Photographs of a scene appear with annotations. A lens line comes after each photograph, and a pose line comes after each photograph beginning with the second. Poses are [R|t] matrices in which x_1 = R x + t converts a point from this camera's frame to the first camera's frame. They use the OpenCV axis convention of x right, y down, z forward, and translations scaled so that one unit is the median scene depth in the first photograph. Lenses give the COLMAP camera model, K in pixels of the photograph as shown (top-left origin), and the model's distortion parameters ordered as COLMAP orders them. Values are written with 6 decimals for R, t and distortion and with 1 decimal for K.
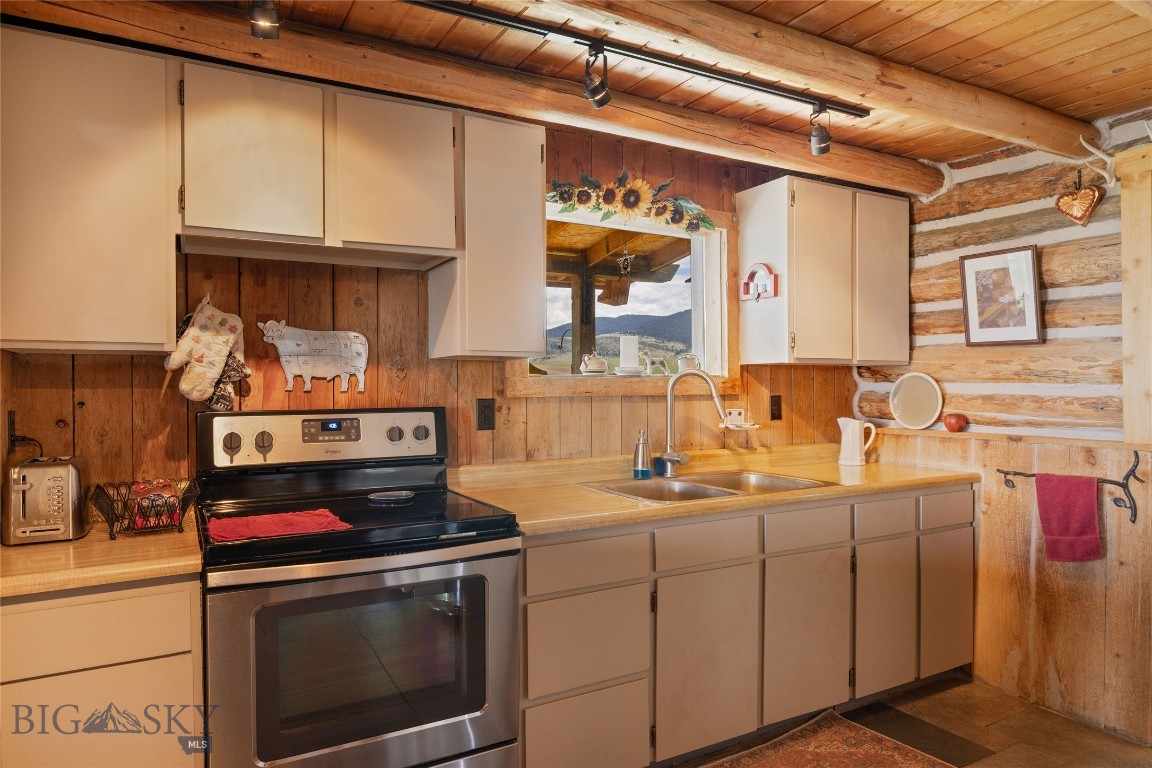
lens RADIAL K [[688.1, 0, 582.0], [0, 688.1, 389.6], [0, 0, 1]] dist [-0.001635, -0.000235]
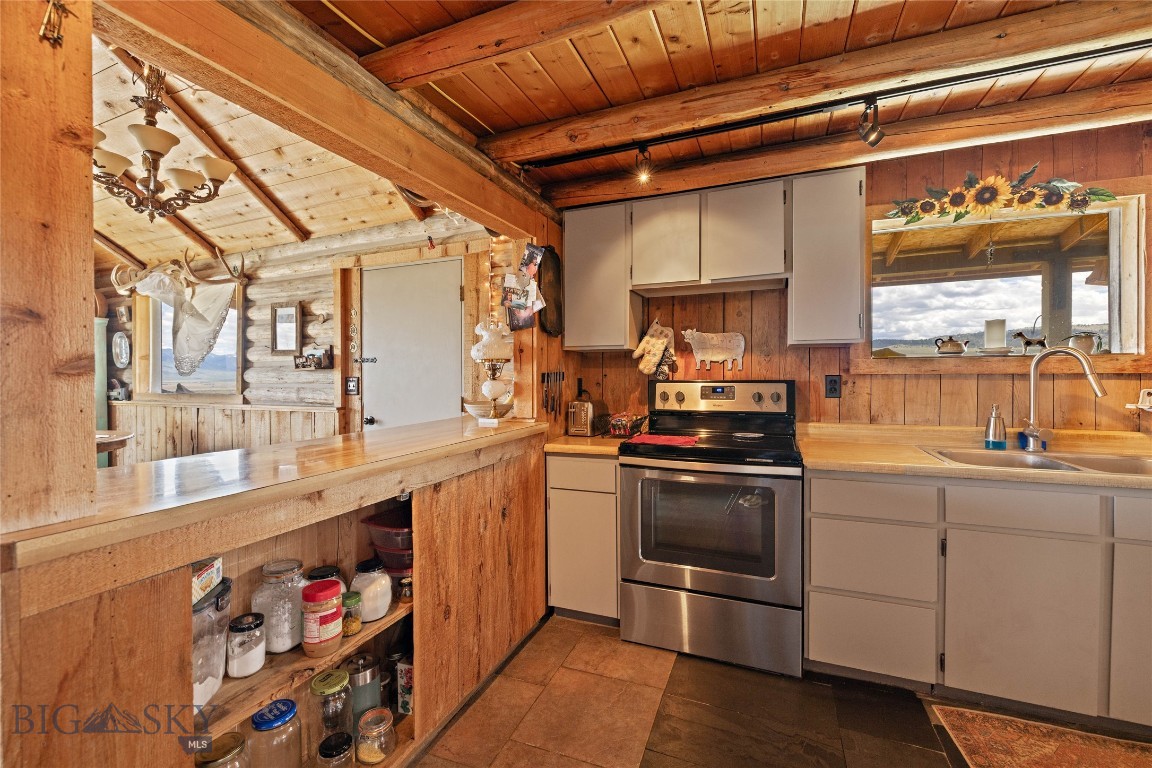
lens RADIAL K [[486.6, 0, 578.1], [0, 486.6, 377.0], [0, 0, 1]] dist [-0.002237, 0.000111]
pose [[0.623419, 0.005787, -0.781866, 0.329308], [-0.004016, 0.999983, 0.004200, 0.016287], [0.781878, 0.000522, 0.623432, 0.000468]]
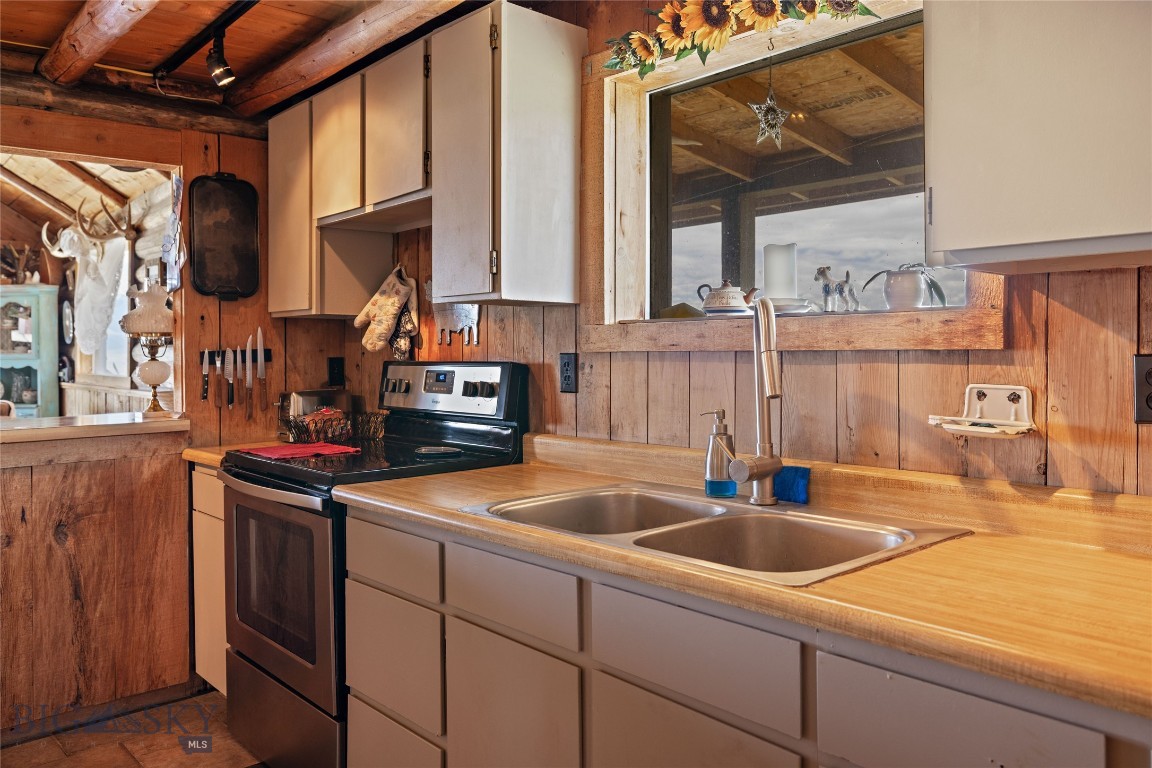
lens RADIAL K [[864.0, 0, 551.4], [0, 864.0, 363.5], [0, 0, 1]] dist [-0.001757, 0.003646]
pose [[0.209506, 0.018042, -0.977641, 0.899651], [0.001317, 0.999824, 0.018734, 0.007086], [0.977806, -0.005212, 0.209445, 0.848803]]
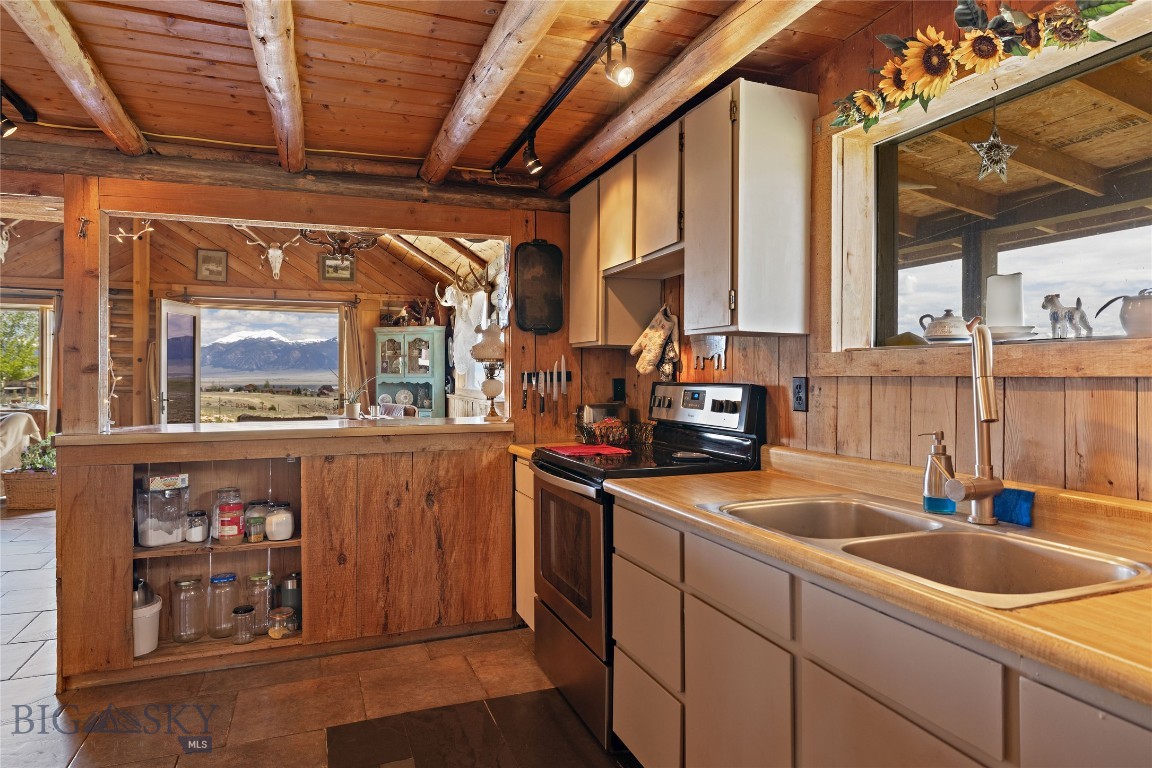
lens RADIAL K [[682.2, 0, 574.2], [0, 682.2, 375.5], [0, 0, 1]] dist [0.004362, -0.003066]
pose [[-0.137858, 0.005262, -0.990438, 0.868121], [-0.008046, 0.999947, 0.006432, 0.008394], [0.990419, 0.008856, -0.137808, 0.908574]]
